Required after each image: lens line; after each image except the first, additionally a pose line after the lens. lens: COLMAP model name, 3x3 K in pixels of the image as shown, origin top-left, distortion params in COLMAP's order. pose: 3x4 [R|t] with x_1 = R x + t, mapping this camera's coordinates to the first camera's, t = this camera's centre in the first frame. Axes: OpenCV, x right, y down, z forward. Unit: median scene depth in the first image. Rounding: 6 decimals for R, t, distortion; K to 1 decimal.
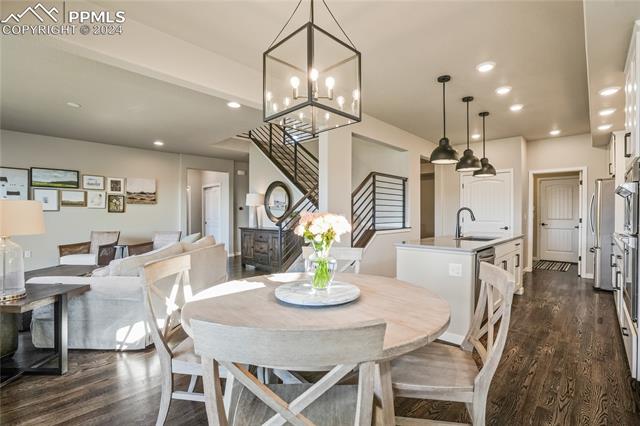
lens RADIAL K [[295.7, 0, 329.2], [0, 295.7, 213.6], [0, 0, 1]] dist [-0.017420, 0.000908]
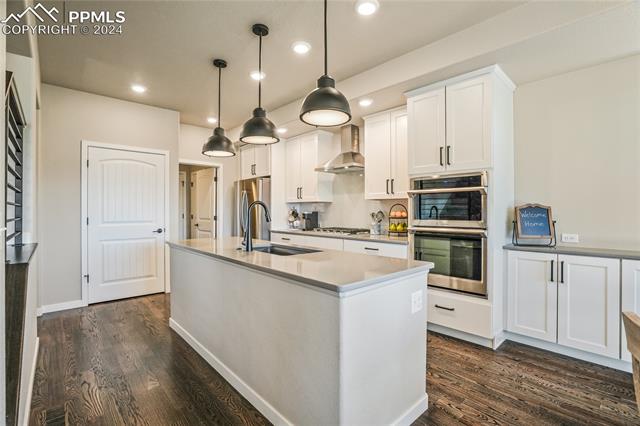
lens RADIAL K [[295.7, 0, 329.2], [0, 295.7, 213.6], [0, 0, 1]] dist [-0.017420, 0.000908]
pose [[0.070260, -0.005327, 0.997515, -0.232349], [-0.000672, 0.999985, 0.005388, 0.003735], [-0.997529, -0.001049, 0.070255, 1.278895]]
